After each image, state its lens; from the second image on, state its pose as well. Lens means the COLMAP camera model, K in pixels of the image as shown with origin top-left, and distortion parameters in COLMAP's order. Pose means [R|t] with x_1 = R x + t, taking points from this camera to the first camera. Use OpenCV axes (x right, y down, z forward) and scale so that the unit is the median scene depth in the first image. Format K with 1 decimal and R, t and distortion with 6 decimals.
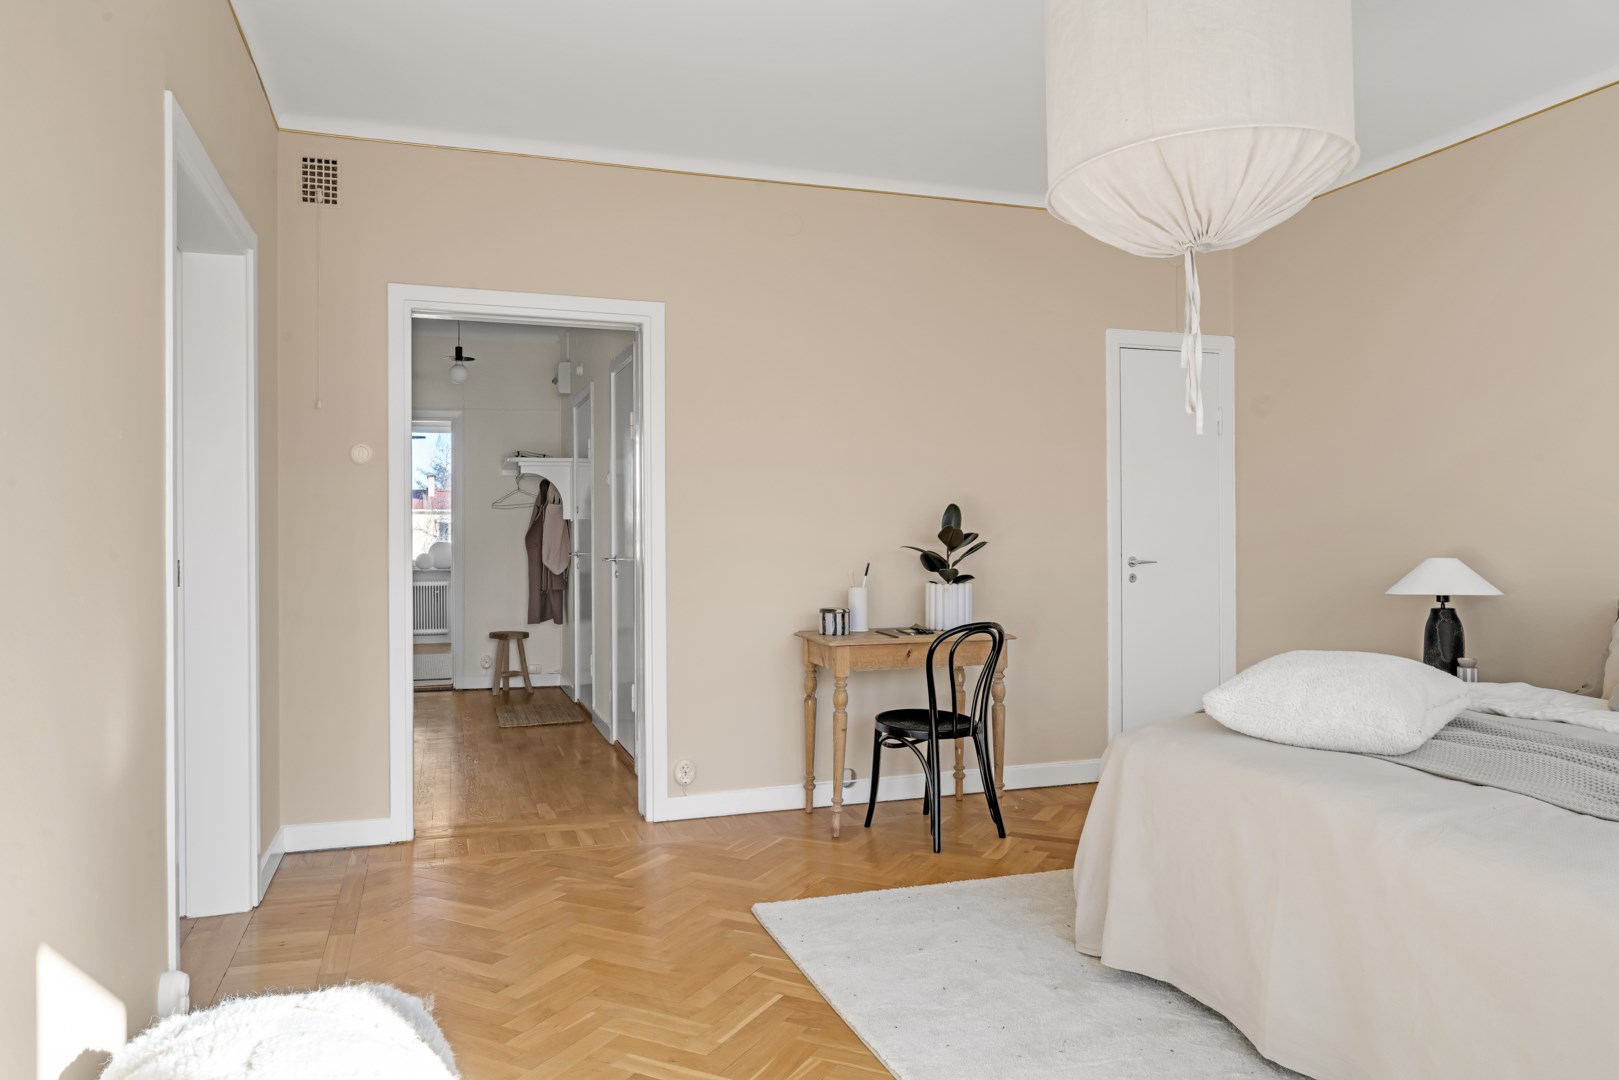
lens RADIAL K [[1042.3, 0, 809.5], [0, 1042.3, 540.0], [0, 0, 1]] dist [-0.024406, -0.000138]
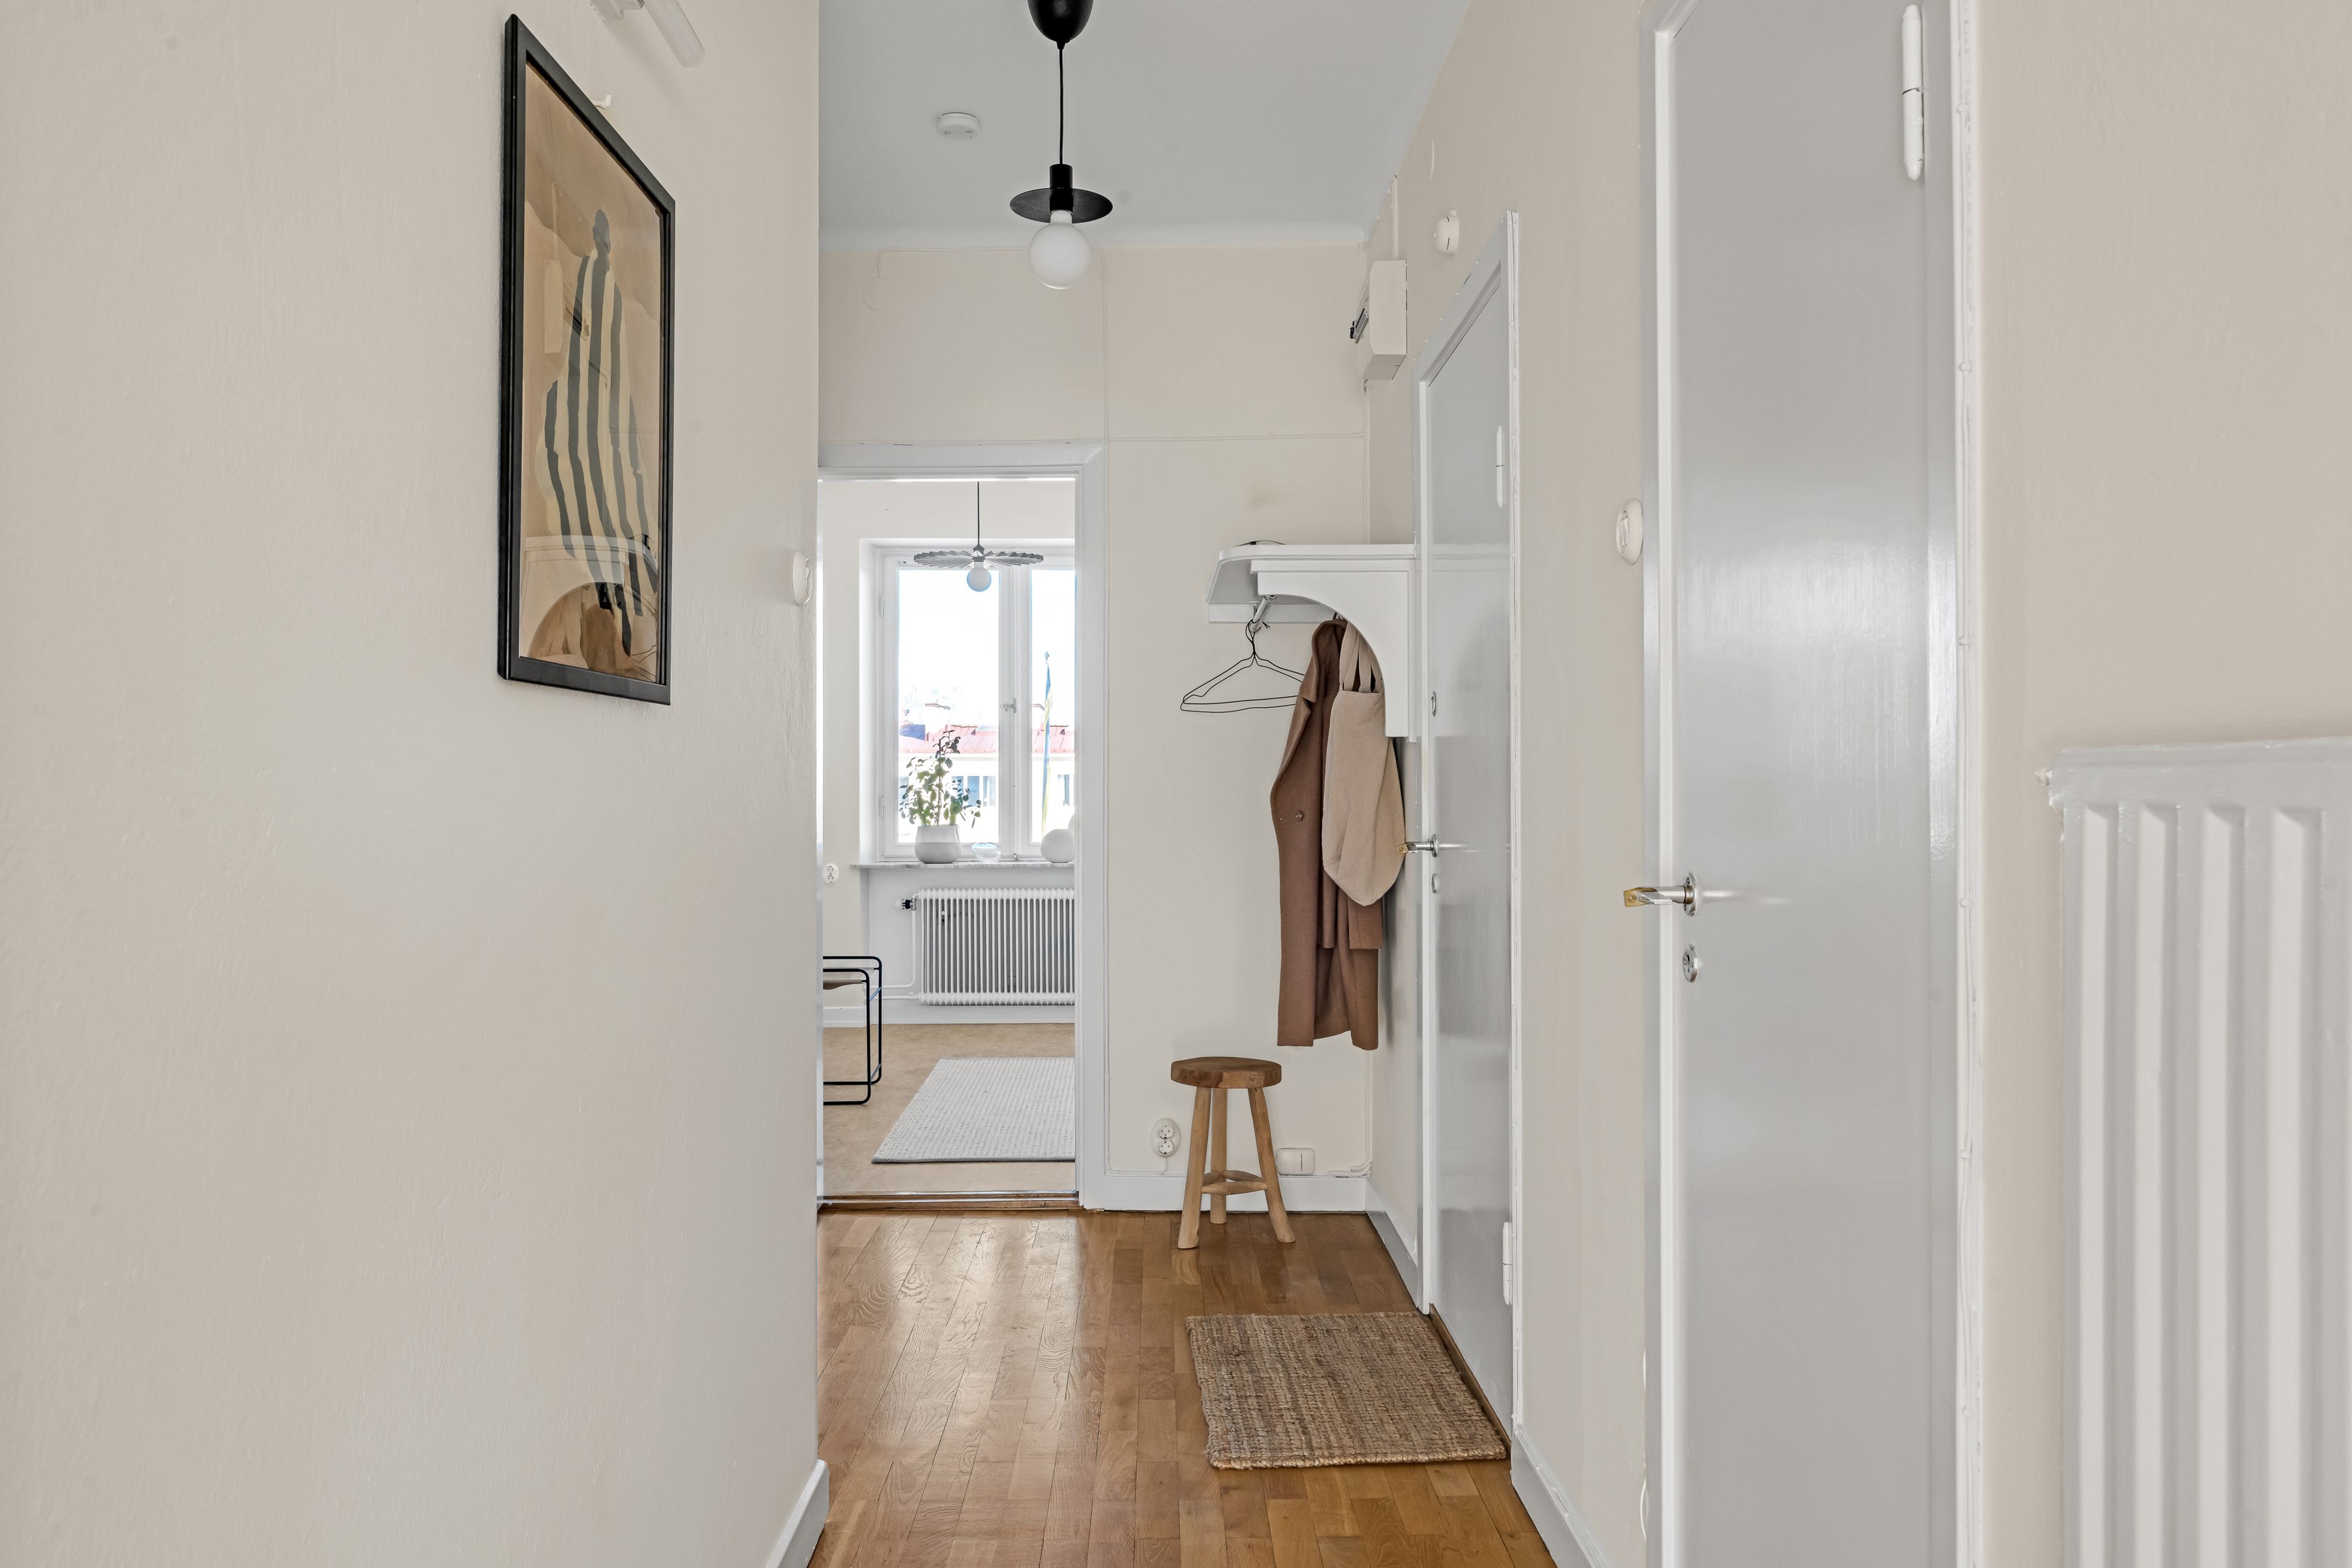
lens RADIAL K [[1587.4, 0, 1176.0], [0, 1587.4, 784.0], [0, 0, 1]] dist [-0.006867, 0.000773]
pose [[0.947302, -0.002194, -0.320334, -0.134131], [-0.001995, 0.999917, -0.012750, 0.001157], [0.320336, 0.012717, 0.947219, 0.488799]]
